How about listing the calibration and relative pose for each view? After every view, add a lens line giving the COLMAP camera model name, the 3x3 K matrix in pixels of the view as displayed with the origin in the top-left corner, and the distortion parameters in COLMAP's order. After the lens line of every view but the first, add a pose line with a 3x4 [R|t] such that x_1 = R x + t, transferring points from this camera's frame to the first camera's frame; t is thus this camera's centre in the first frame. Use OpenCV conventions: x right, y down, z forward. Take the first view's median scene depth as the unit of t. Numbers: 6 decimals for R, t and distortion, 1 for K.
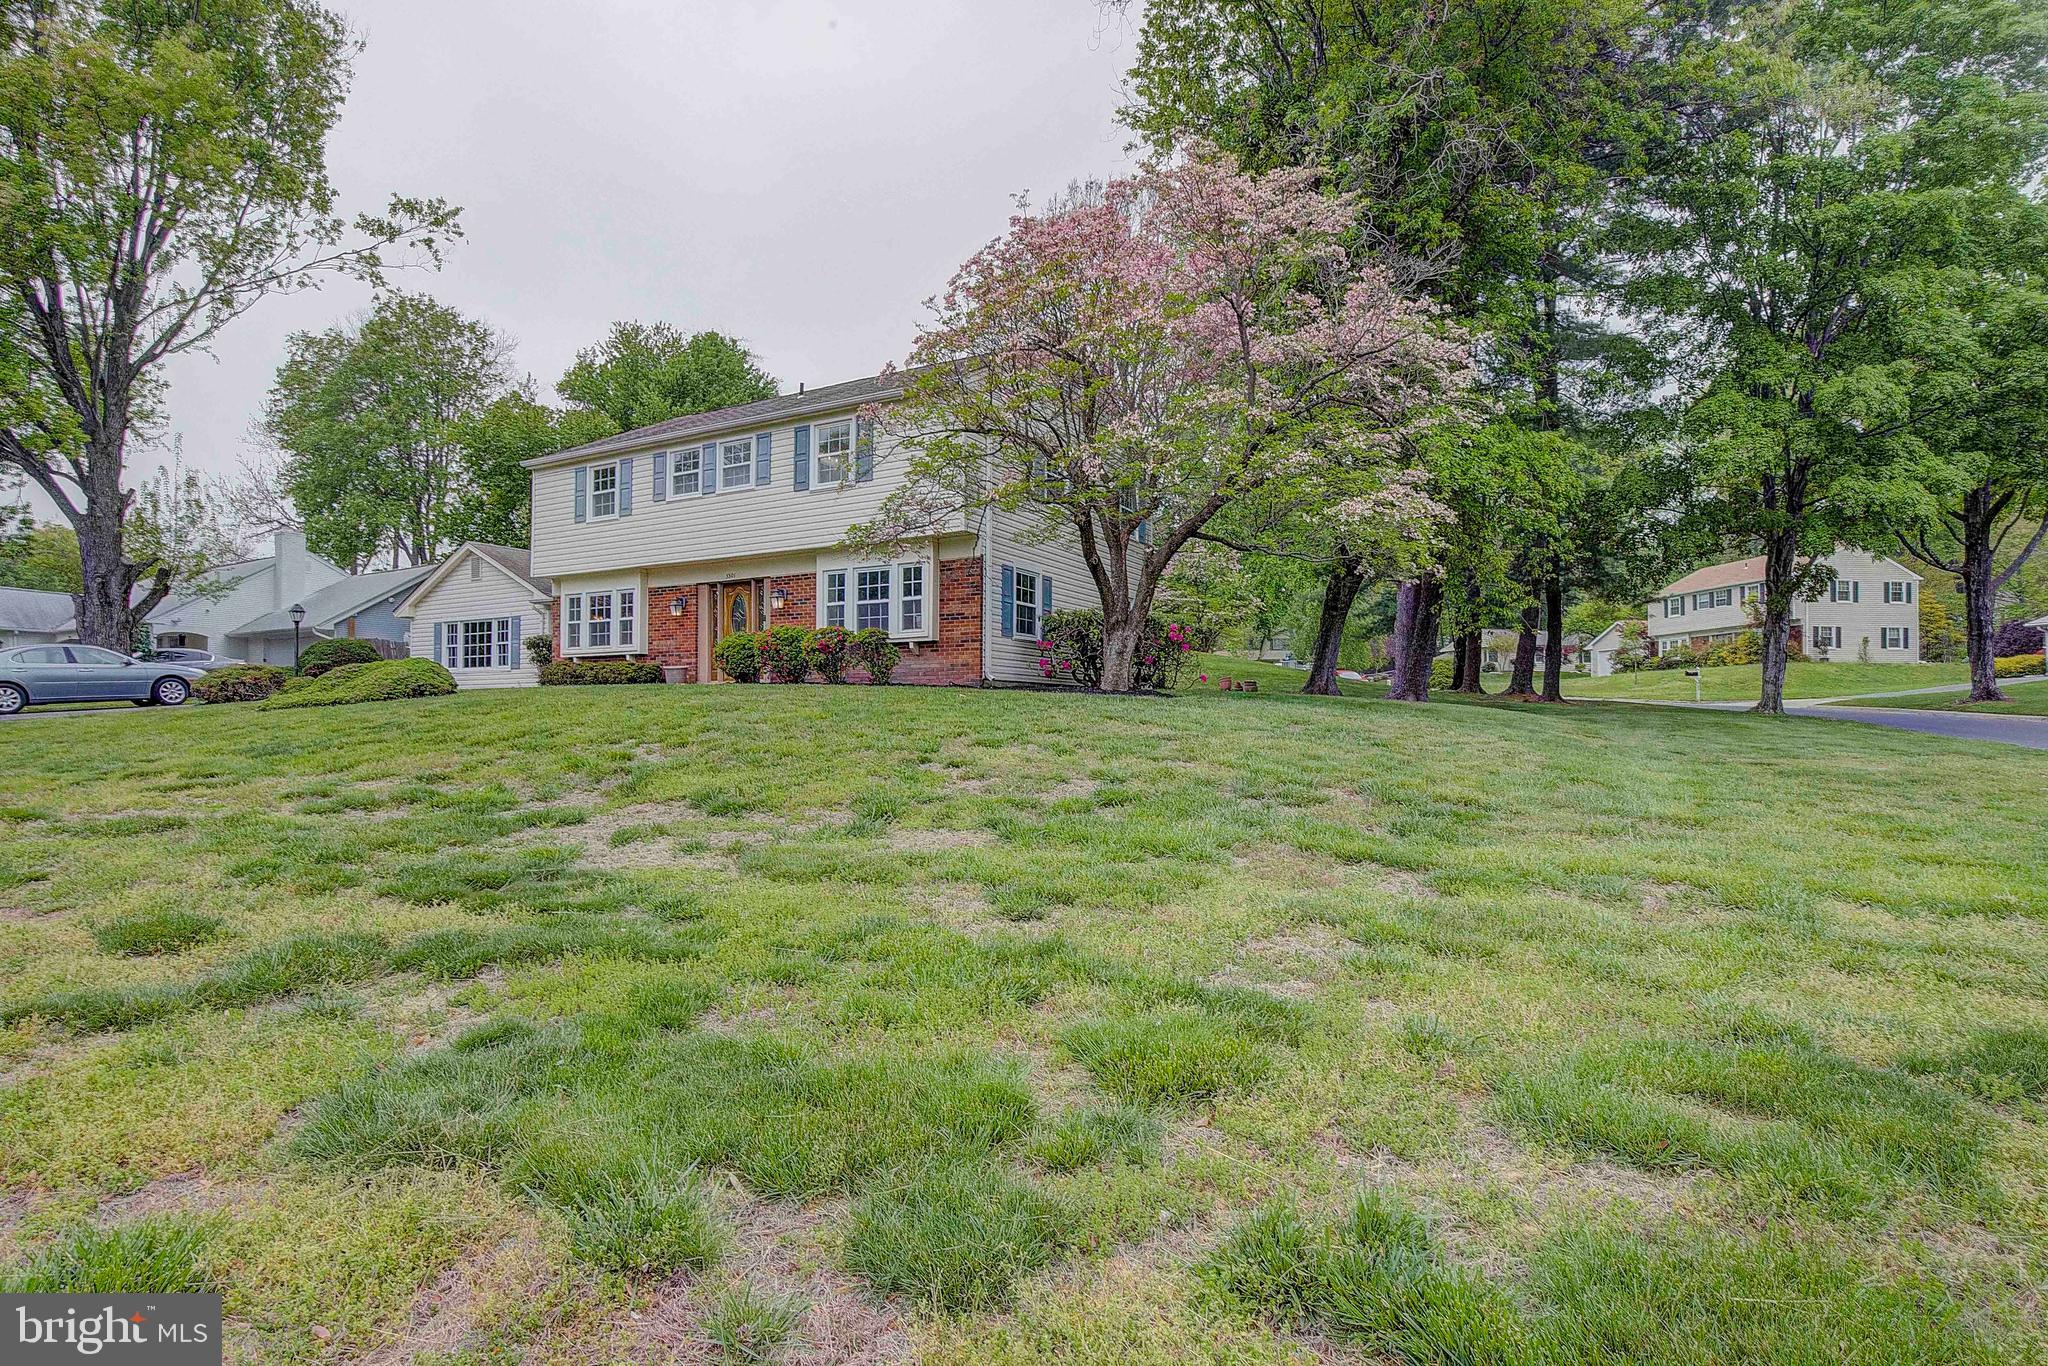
lens RADIAL K [[1003.1, 0, 1026.2], [0, 1003.1, 690.9], [0, 0, 1]] dist [-0.006334, 0.002241]
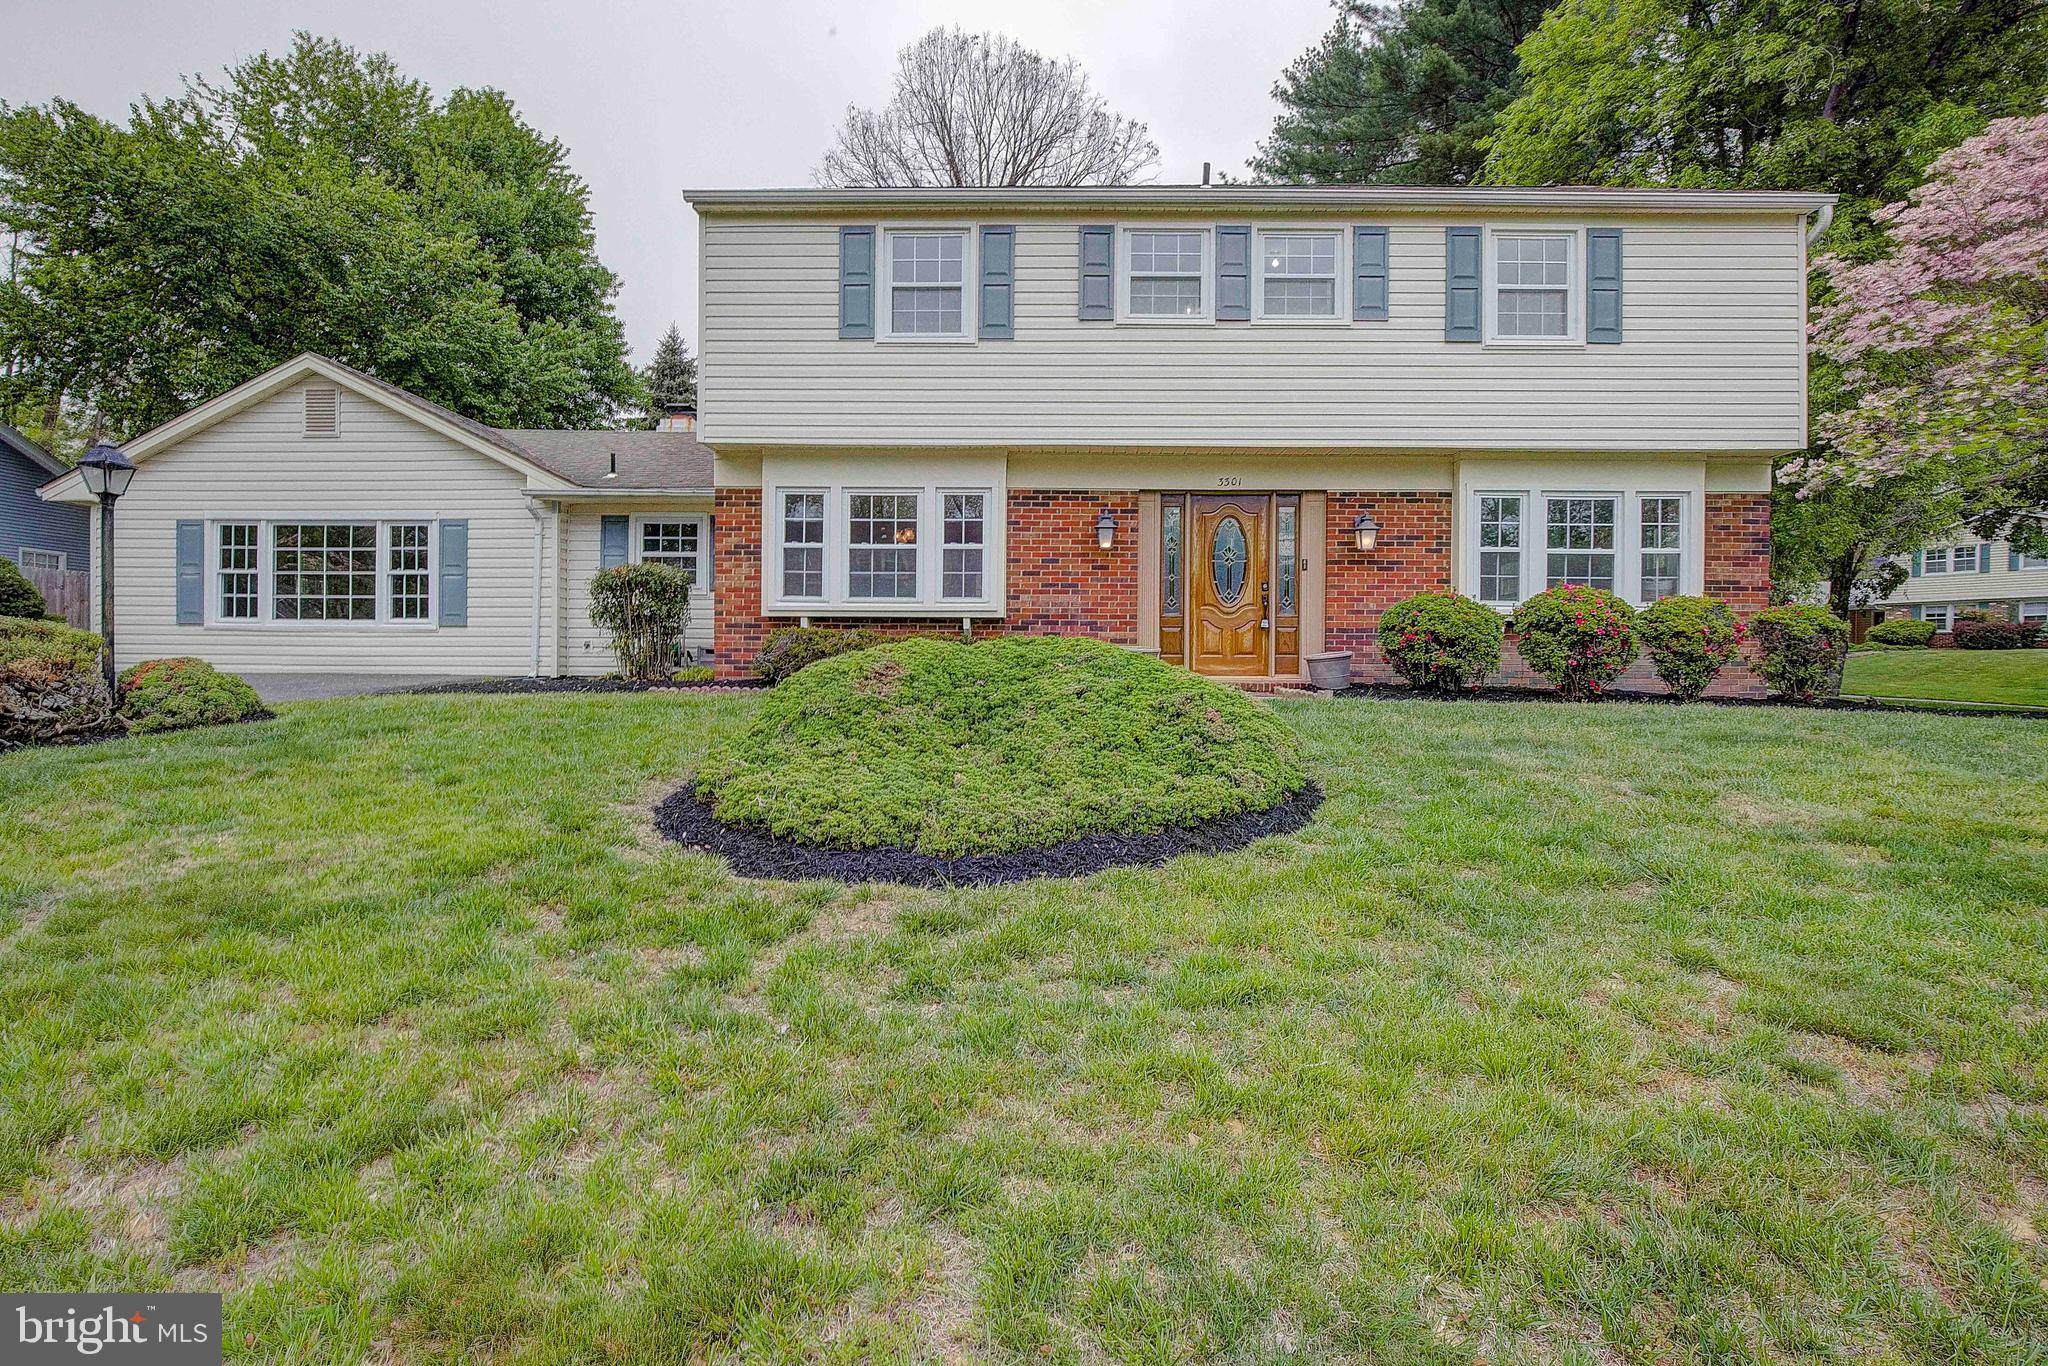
lens RADIAL K [[1003.1, 0, 1022.6], [0, 1003.1, 680.7], [0, 0, 1]] dist [-0.006334, 0.002241]
pose [[0.883284, 0.016691, 0.468542, -0.607058], [-0.023990, 0.999666, 0.009614, -0.010006], [-0.468225, -0.019732, 0.883389, 0.540487]]
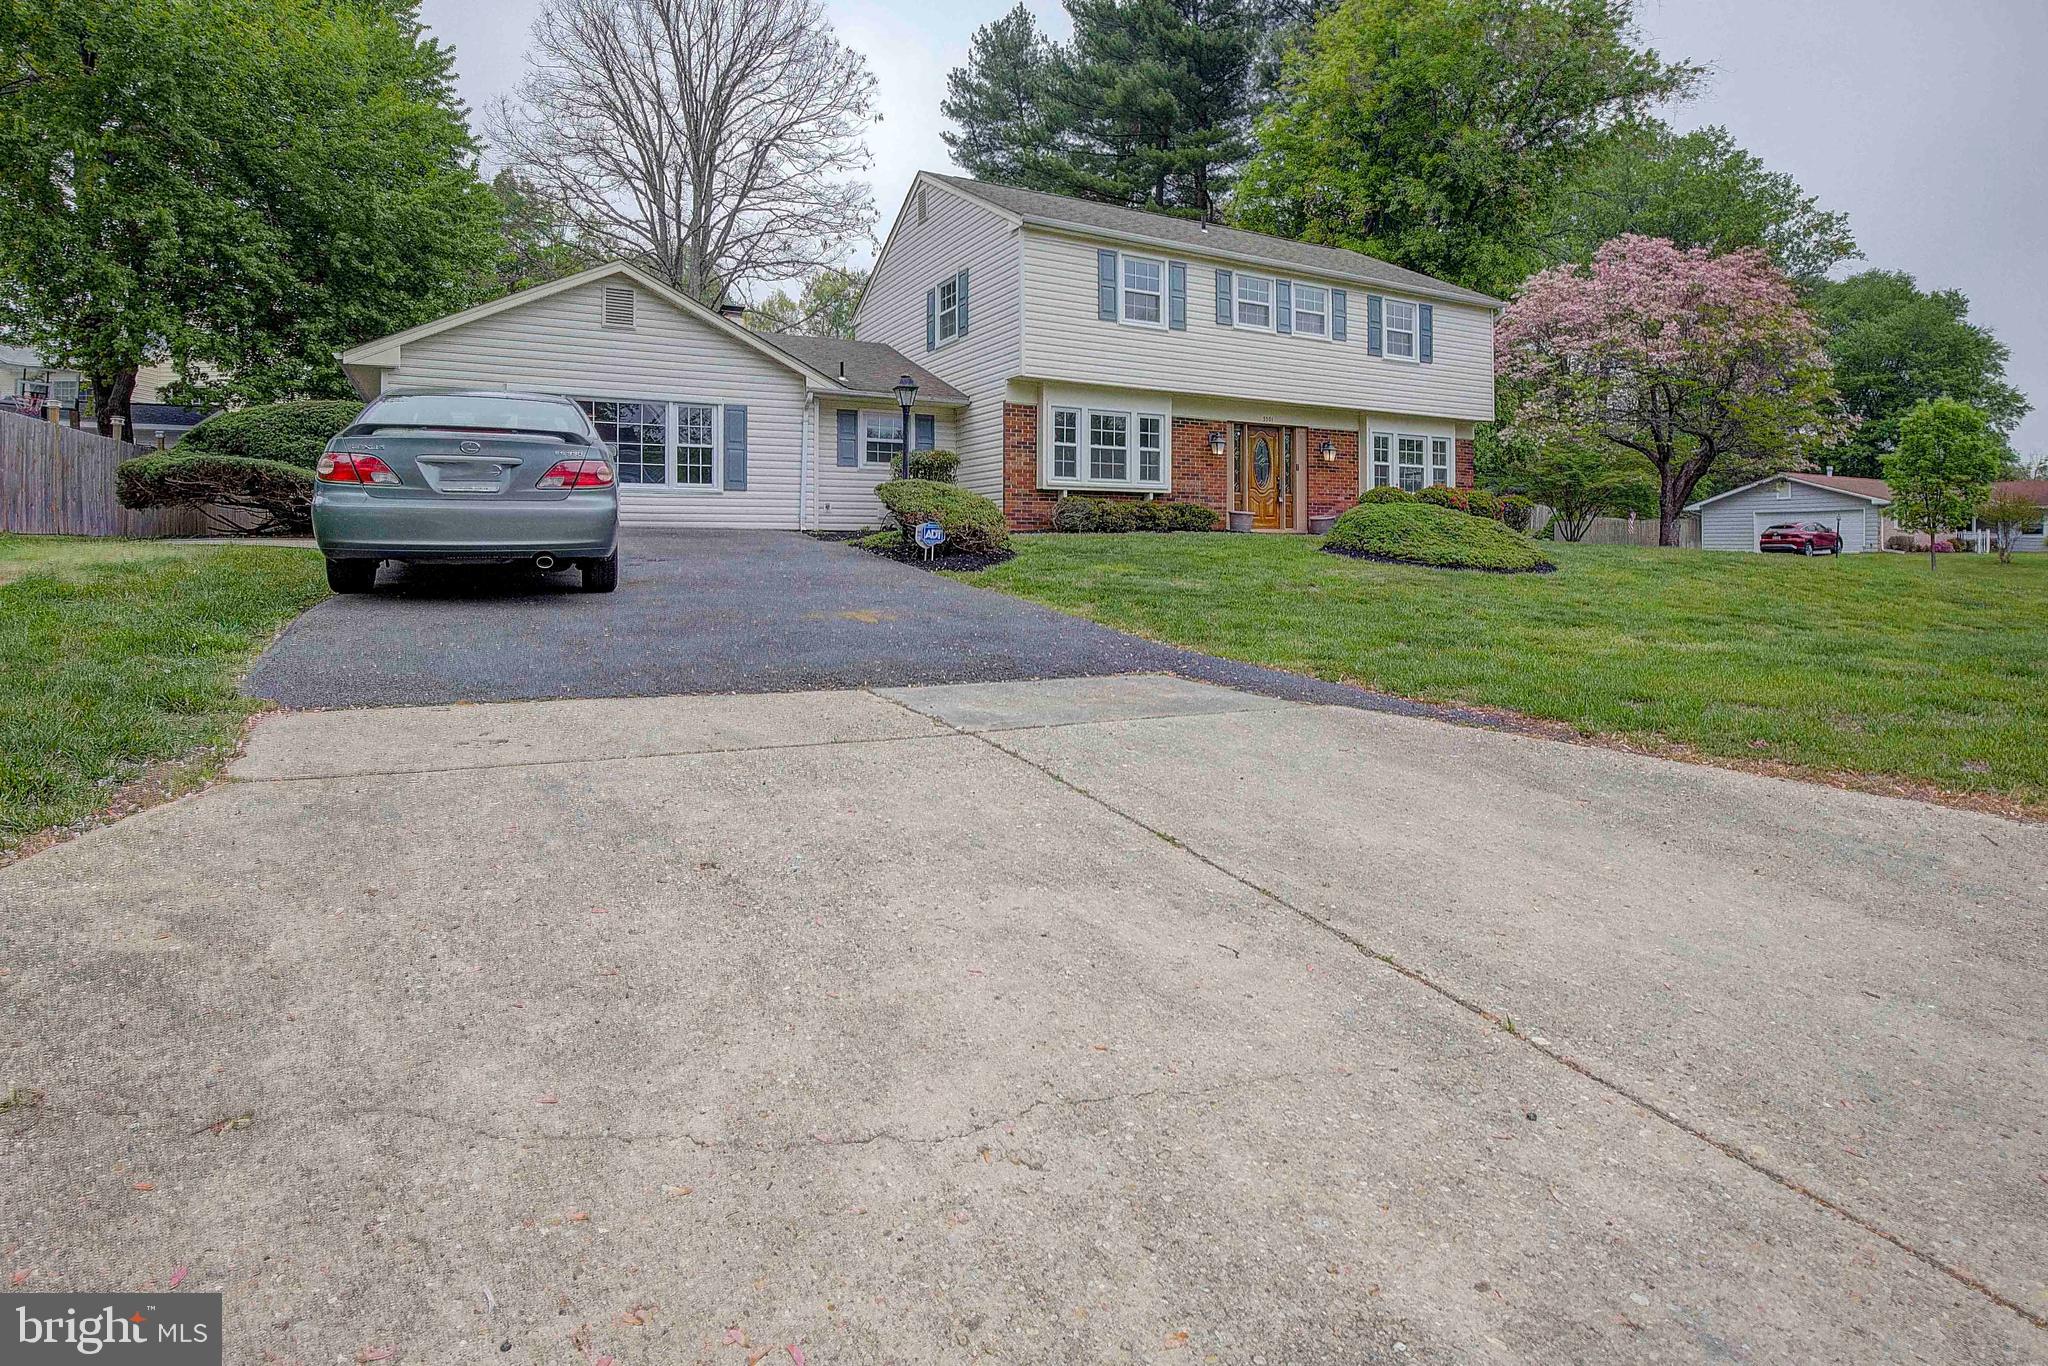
lens RADIAL K [[1003.1, 0, 1070.7], [0, 1003.1, 563.9], [0, 0, 1]] dist [-0.006334, 0.002241]
pose [[0.526832, 0.003240, 0.849963, -1.142526], [-0.013287, 0.999902, 0.004424, 0.020458], [-0.849866, -0.013624, 0.526823, 0.615971]]
